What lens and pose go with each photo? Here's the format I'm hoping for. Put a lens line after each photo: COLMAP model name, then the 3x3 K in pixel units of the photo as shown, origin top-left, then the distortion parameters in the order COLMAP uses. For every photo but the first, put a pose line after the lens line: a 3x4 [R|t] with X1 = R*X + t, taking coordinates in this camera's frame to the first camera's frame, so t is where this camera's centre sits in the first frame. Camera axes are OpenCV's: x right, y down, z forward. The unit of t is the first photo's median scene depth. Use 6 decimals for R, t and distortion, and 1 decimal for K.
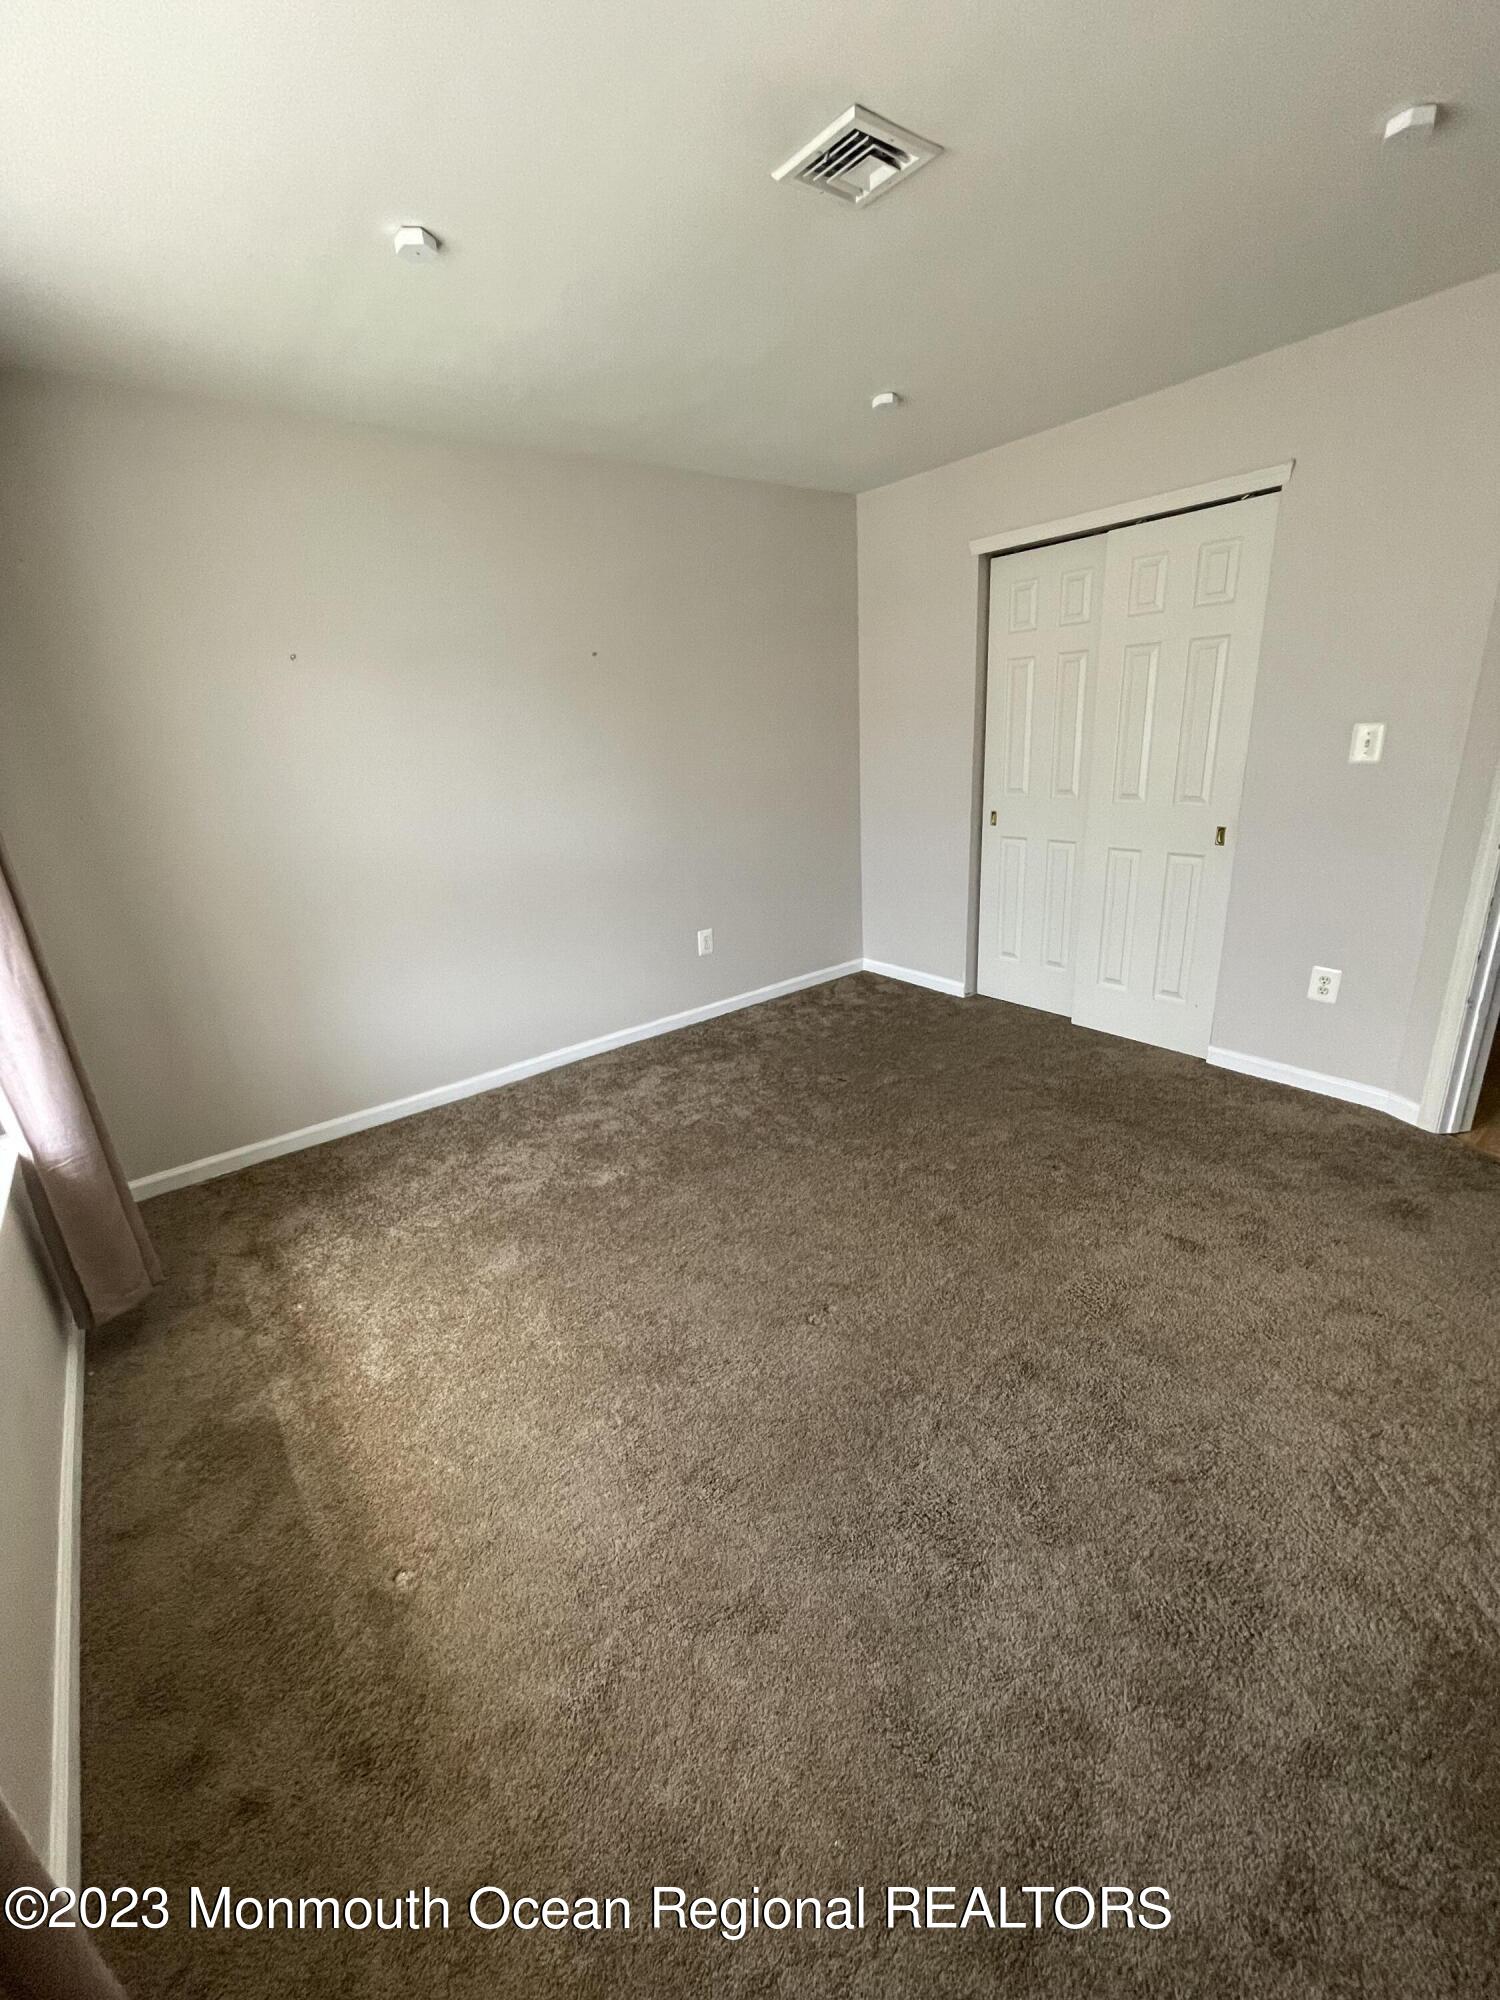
lens RADIAL K [[818.9, 0, 744.9], [0, 818.9, 994.8], [0, 0, 1]] dist [-0.001949, 0.001181]
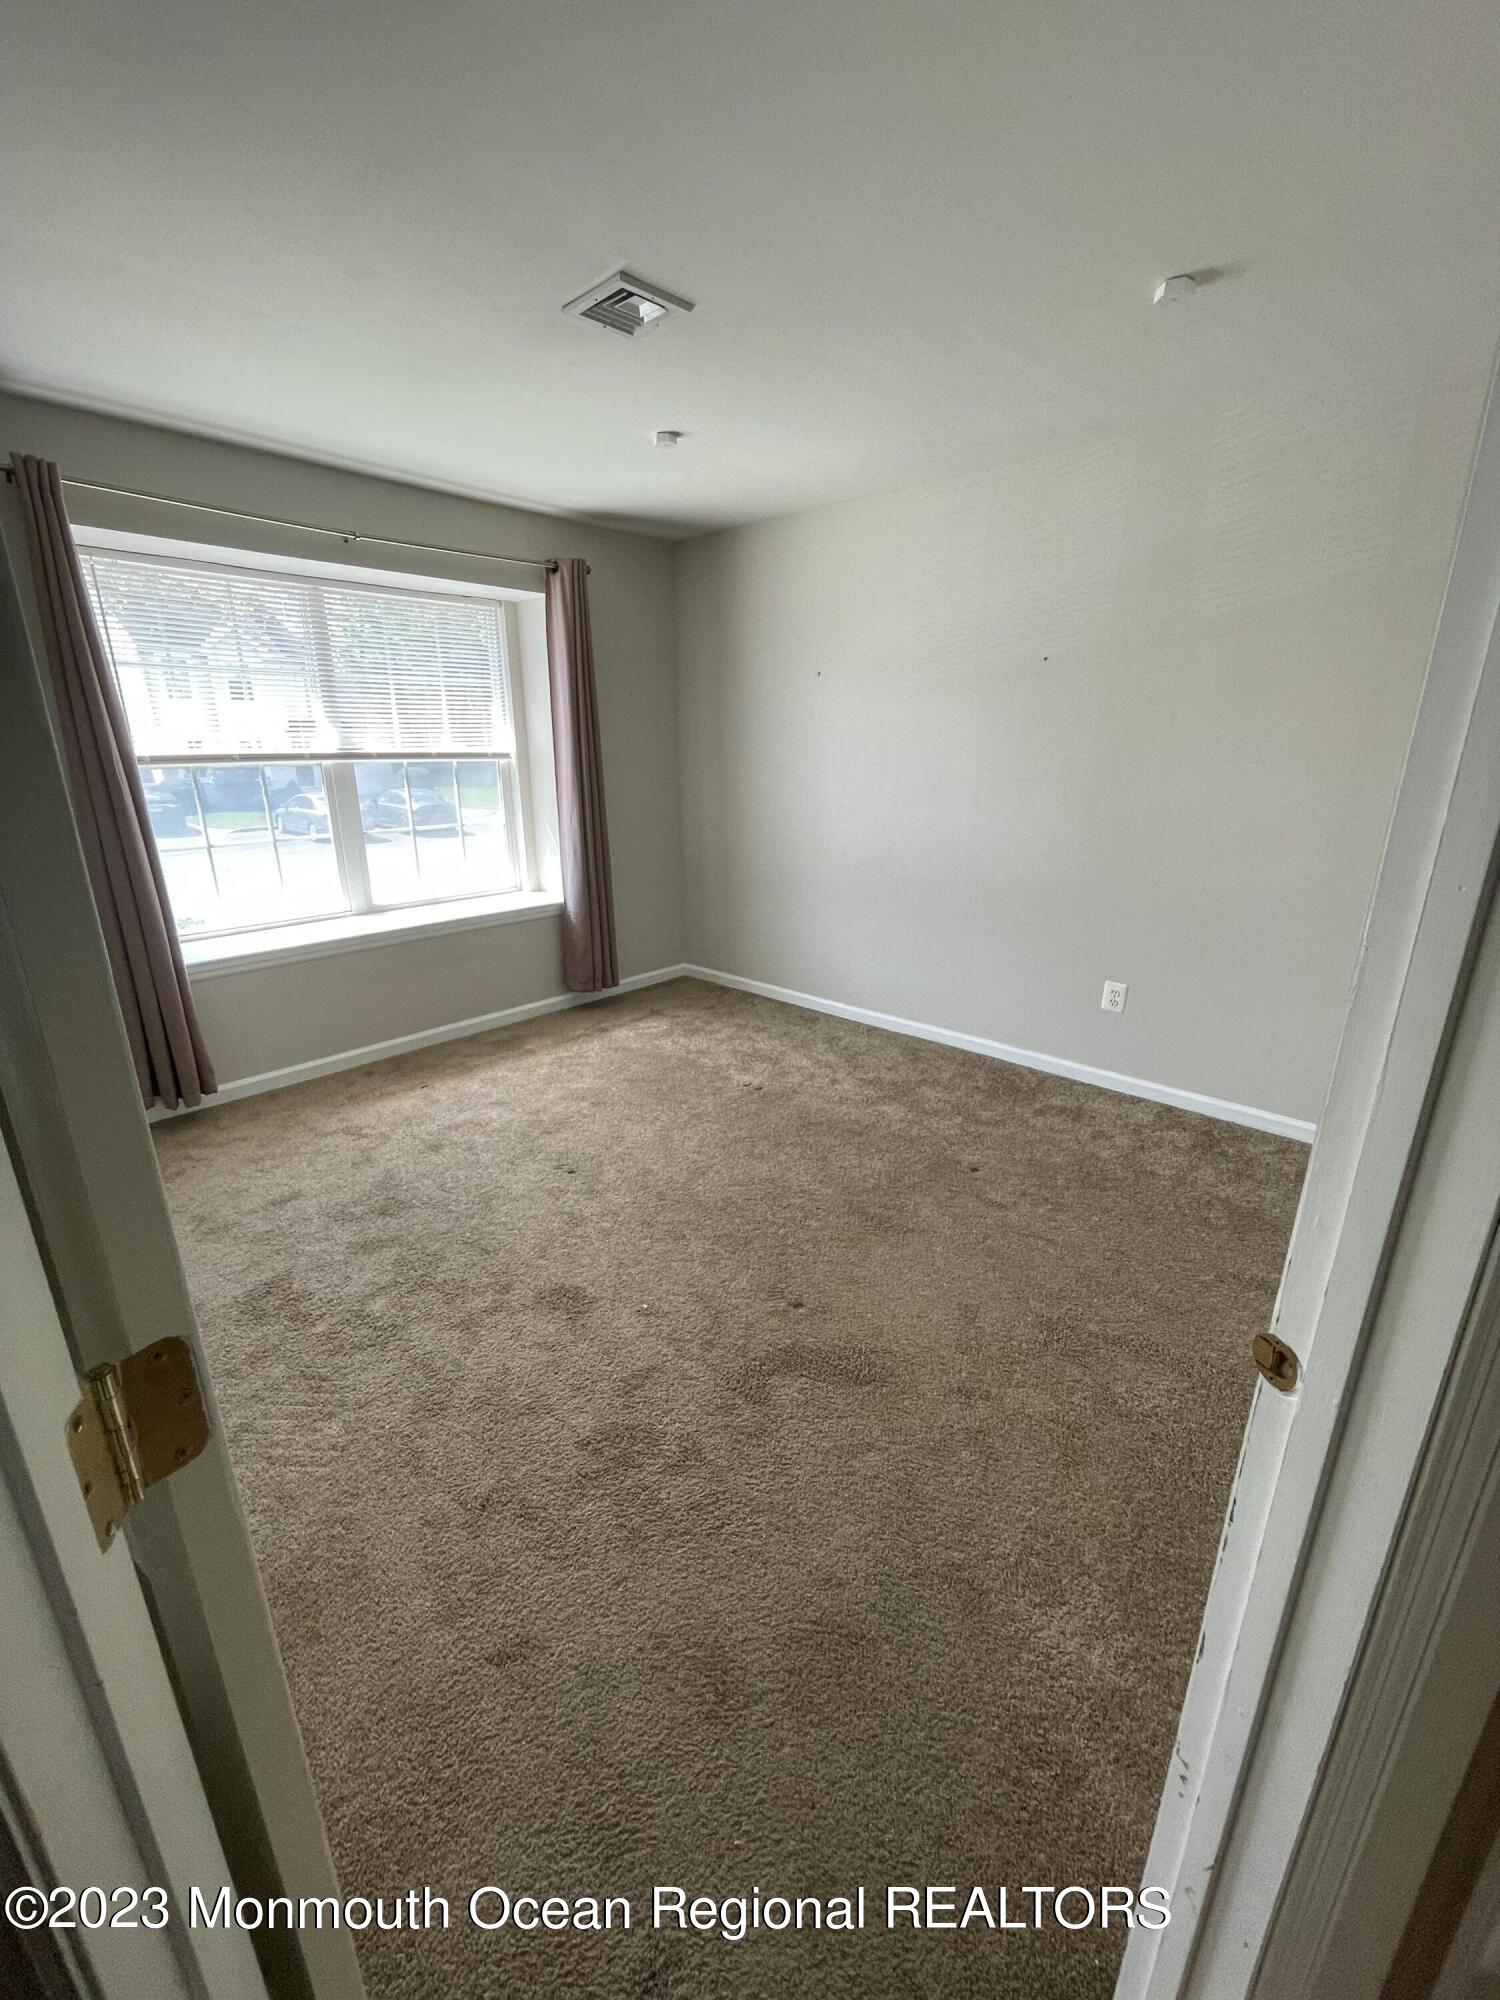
lens RADIAL K [[818.9, 0, 740.4], [0, 818.9, 1000.4], [0, 0, 1]] dist [-0.001949, 0.001181]
pose [[0.153853, 0.355324, -0.921995, 1.038703], [-0.322548, 0.900049, 0.293043, -0.286229], [0.933966, 0.252302, 0.253084, 0.687014]]
